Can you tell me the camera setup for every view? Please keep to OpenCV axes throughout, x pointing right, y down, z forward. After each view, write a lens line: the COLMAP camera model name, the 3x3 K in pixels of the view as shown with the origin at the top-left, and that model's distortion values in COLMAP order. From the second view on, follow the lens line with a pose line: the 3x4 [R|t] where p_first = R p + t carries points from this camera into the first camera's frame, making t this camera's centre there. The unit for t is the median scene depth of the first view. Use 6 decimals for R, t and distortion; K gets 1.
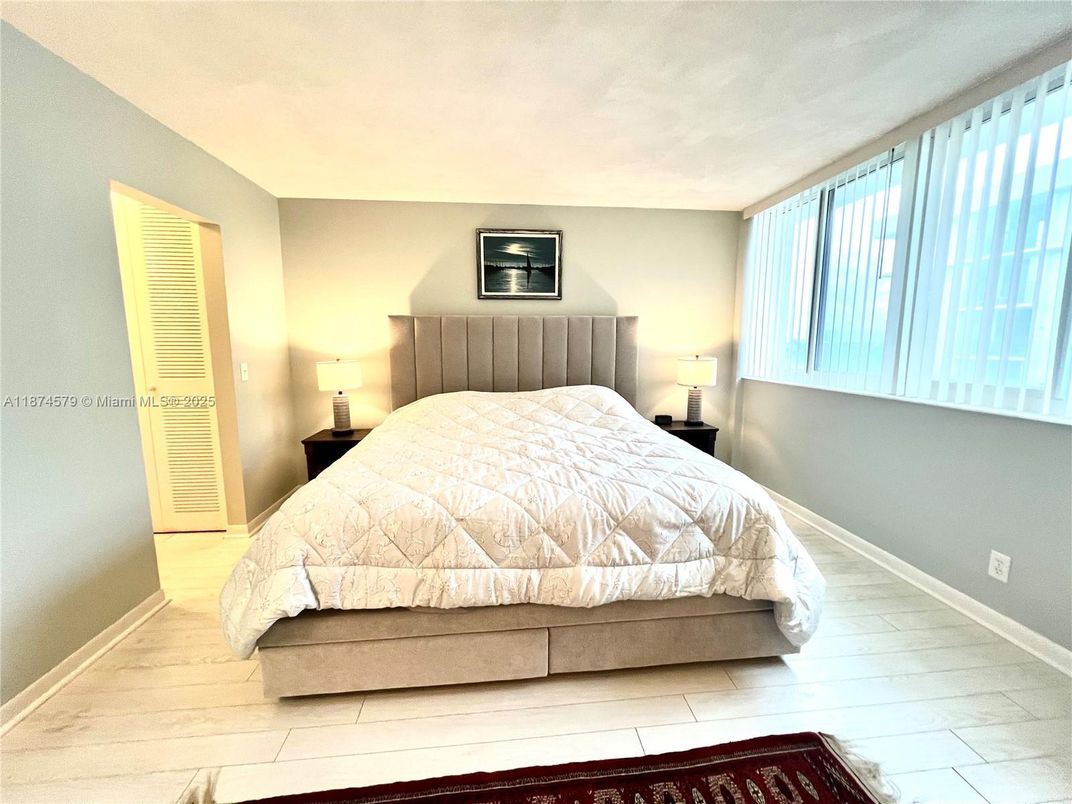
lens RADIAL K [[428.4, 0, 536.0], [0, 428.4, 402.0], [0, 0, 1]] dist [-0.001107, 0.000179]
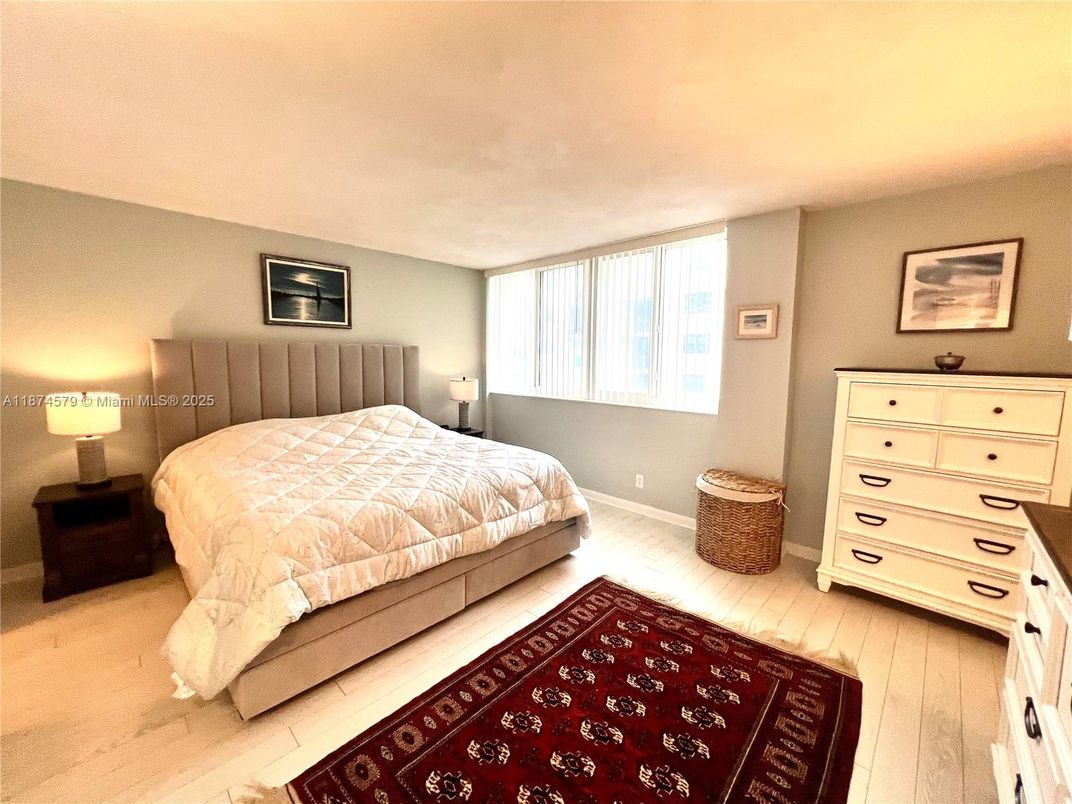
lens RADIAL K [[428.4, 0, 536.0], [0, 428.4, 402.0], [0, 0, 1]] dist [-0.001107, 0.000179]
pose [[0.759165, -0.059566, 0.648166, -0.686200], [0.079410, 0.996841, -0.001399, -0.031119], [-0.646036, 0.052533, 0.761497, -0.290921]]
